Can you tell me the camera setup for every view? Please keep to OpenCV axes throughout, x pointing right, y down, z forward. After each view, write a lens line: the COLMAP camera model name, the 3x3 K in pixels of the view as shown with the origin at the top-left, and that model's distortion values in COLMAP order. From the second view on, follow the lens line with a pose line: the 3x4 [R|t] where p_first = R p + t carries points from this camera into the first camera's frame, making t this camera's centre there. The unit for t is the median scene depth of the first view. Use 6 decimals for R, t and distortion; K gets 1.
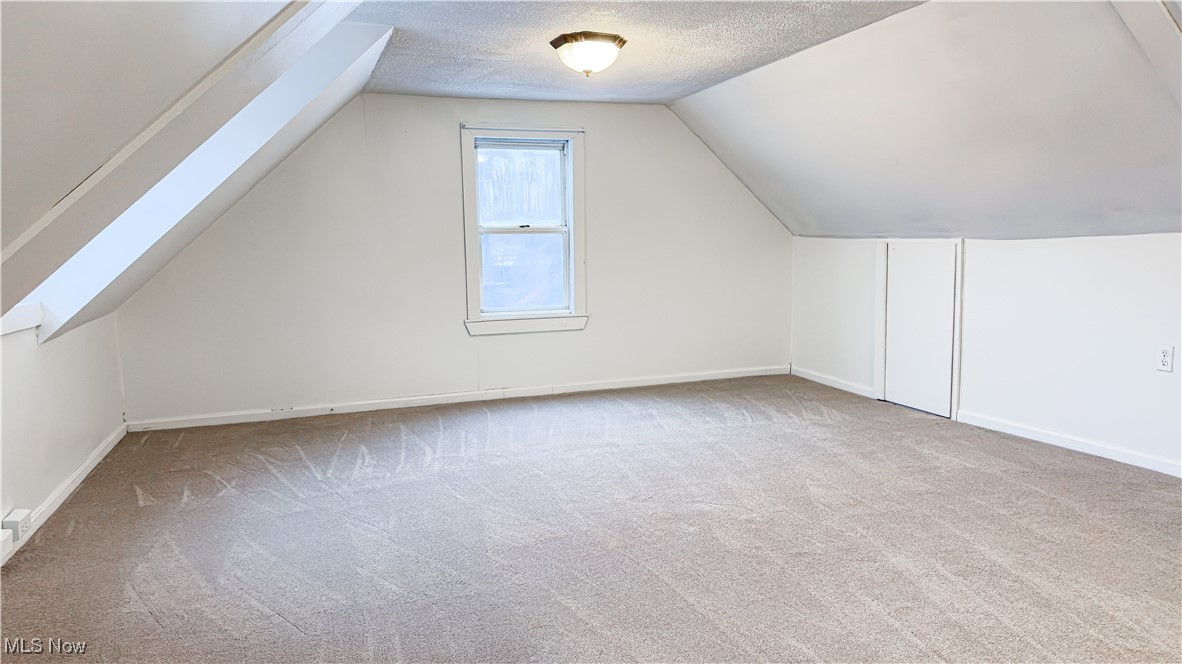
lens RADIAL K [[842.5, 0, 589.1], [0, 842.5, 334.4], [0, 0, 1]] dist [0.028375, -0.011002]
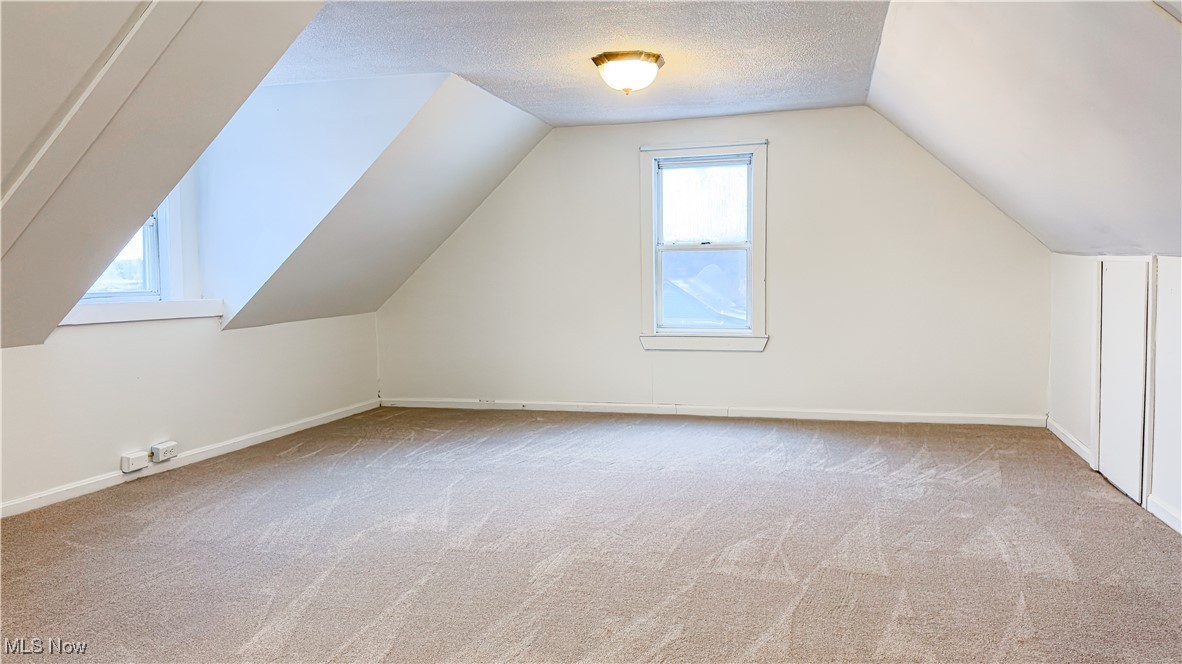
lens RADIAL K [[842.5, 0, 587.6], [0, 842.5, 326.7], [0, 0, 1]] dist [0.028375, -0.011002]
pose [[0.812480, 0.049001, -0.580925, 0.413228], [-0.066763, 0.997726, -0.009215, -0.012674], [0.579153, 0.046272, 0.813905, 0.122488]]
